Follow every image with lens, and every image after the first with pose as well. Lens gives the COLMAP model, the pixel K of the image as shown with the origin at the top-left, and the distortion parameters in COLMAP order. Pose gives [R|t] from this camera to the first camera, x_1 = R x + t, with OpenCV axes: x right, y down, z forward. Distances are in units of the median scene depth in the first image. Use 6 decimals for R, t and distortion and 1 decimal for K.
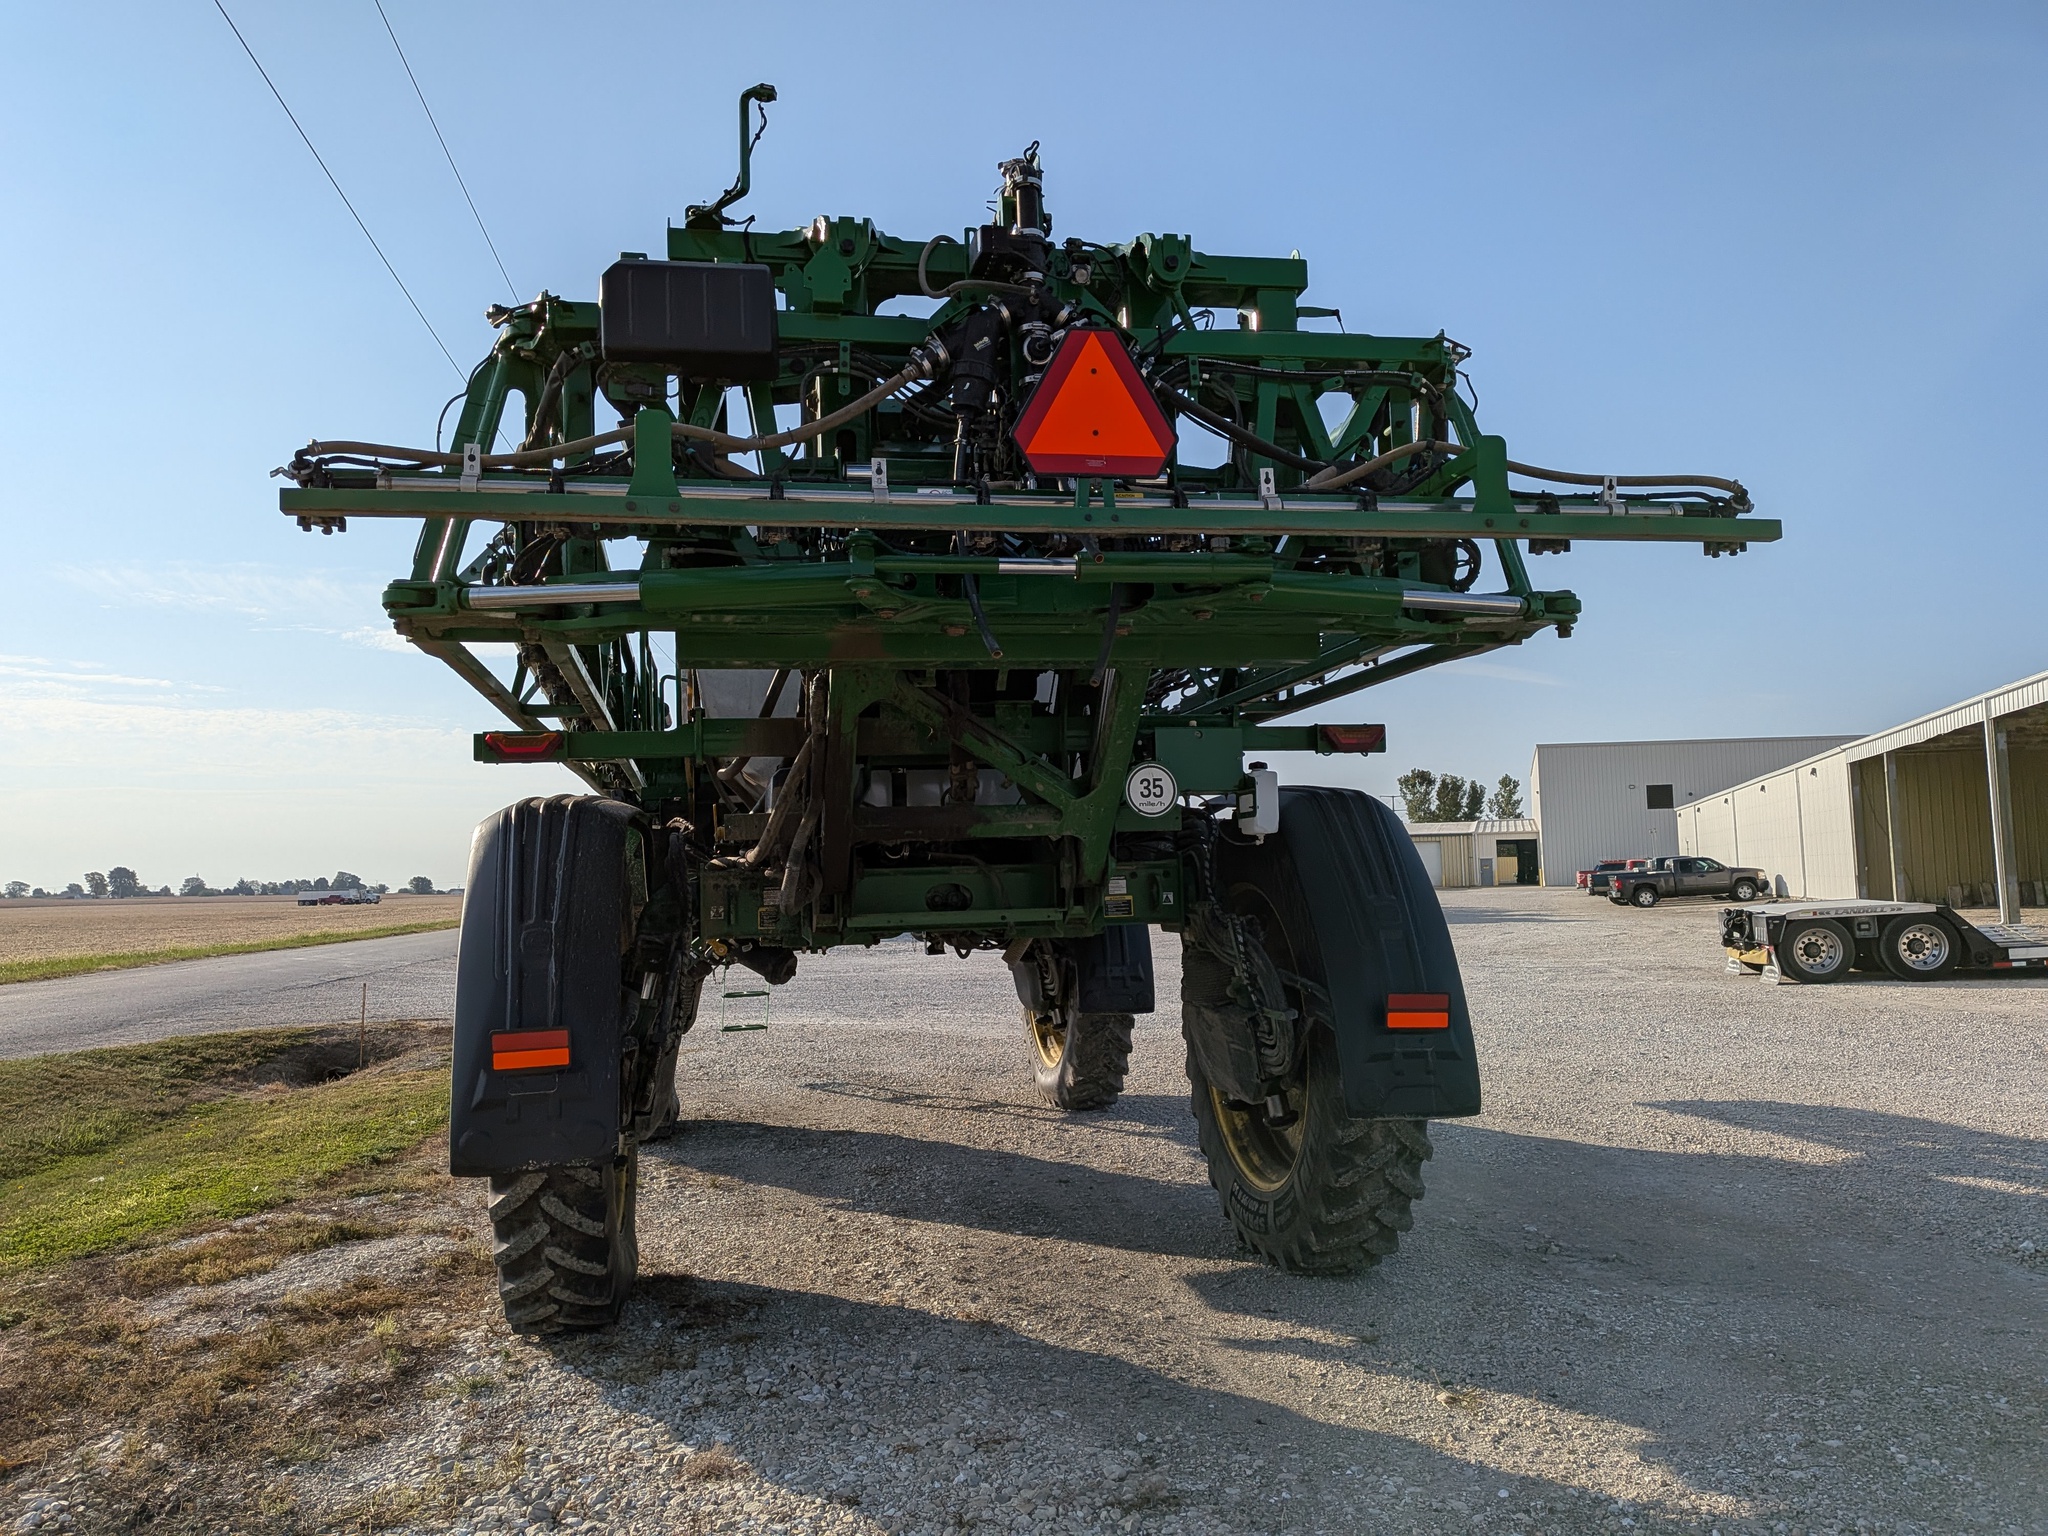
lens RADIAL K [[1500.9, 0, 1013.1], [0, 1500.9, 755.2], [0, 0, 1]] dist [-0.003126, -0.002044]
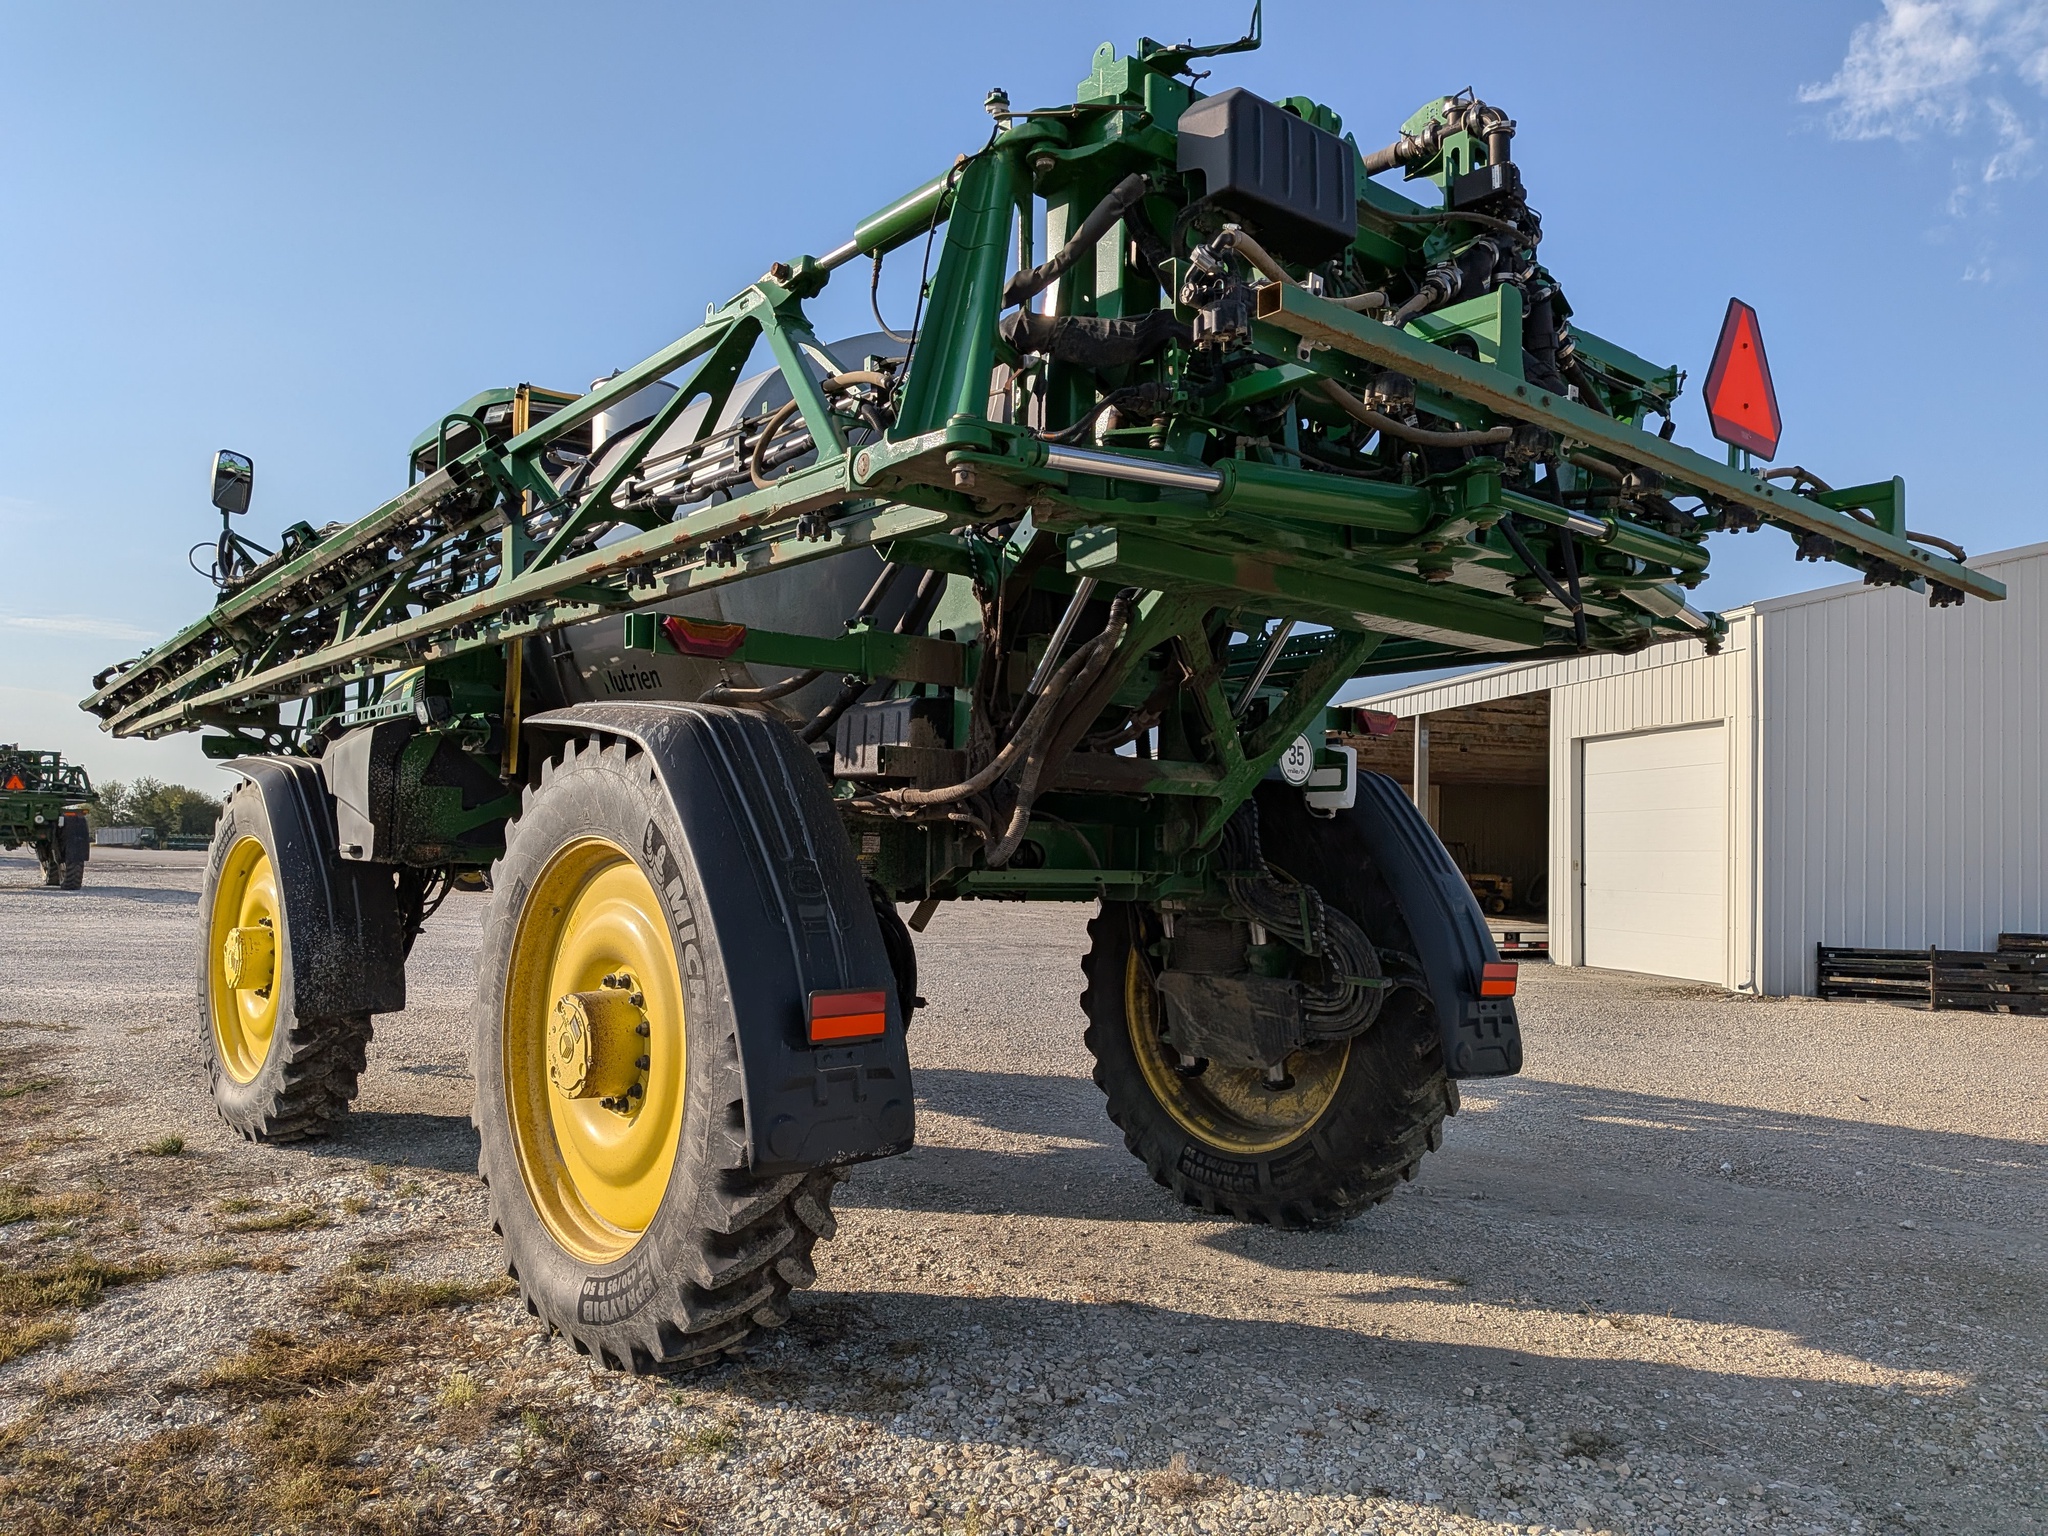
lens RADIAL K [[1500.9, 0, 1013.1], [0, 1500.9, 755.2], [0, 0, 1]] dist [-0.003126, -0.002044]
pose [[0.863148, 0.082454, 0.498173, -0.645839], [-0.092141, 0.995733, -0.005160, 0.049161], [-0.496473, -0.041449, 0.867062, 0.250784]]
